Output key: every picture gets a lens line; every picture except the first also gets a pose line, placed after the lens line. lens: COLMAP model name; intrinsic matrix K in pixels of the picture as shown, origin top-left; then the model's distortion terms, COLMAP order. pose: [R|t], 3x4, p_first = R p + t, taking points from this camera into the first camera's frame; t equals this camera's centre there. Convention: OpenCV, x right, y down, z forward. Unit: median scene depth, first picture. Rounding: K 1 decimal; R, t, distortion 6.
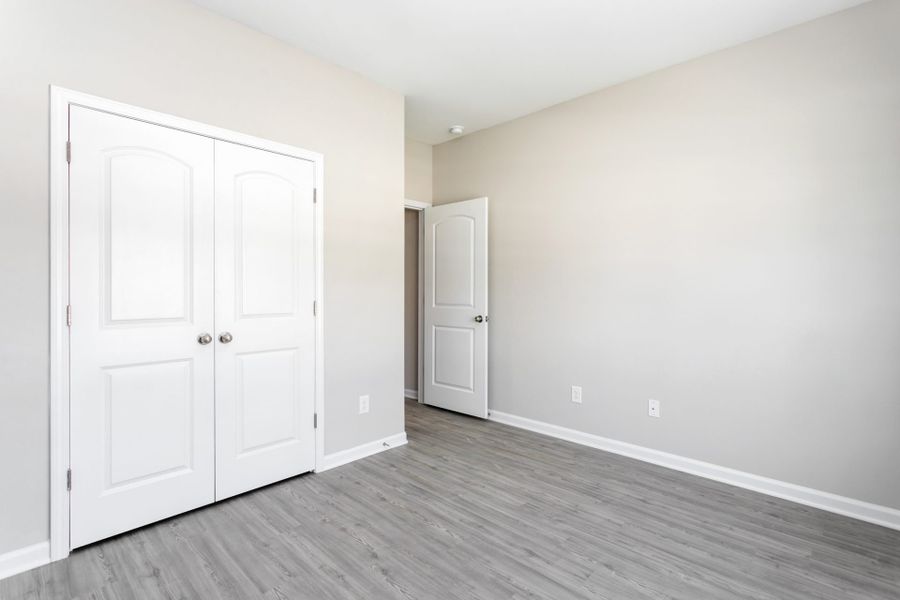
lens RADIAL K [[425.4, 0, 445.8], [0, 425.4, 296.0], [0, 0, 1]] dist [-0.001114, 0.000134]
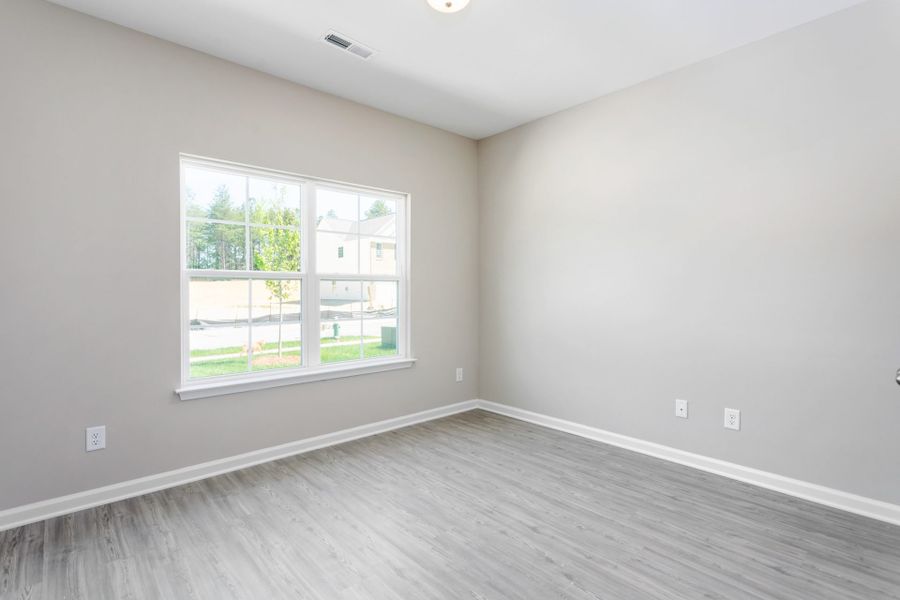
lens RADIAL K [[487.9, 0, 447.1], [0, 487.9, 282.0], [0, 0, 1]] dist [-0.002716, -0.000489]
pose [[-0.998433, 0.001287, 0.055942, 0.037129], [0.001448, 0.999995, 0.002832, -0.035216], [-0.055938, 0.002908, -0.998430, 2.123775]]
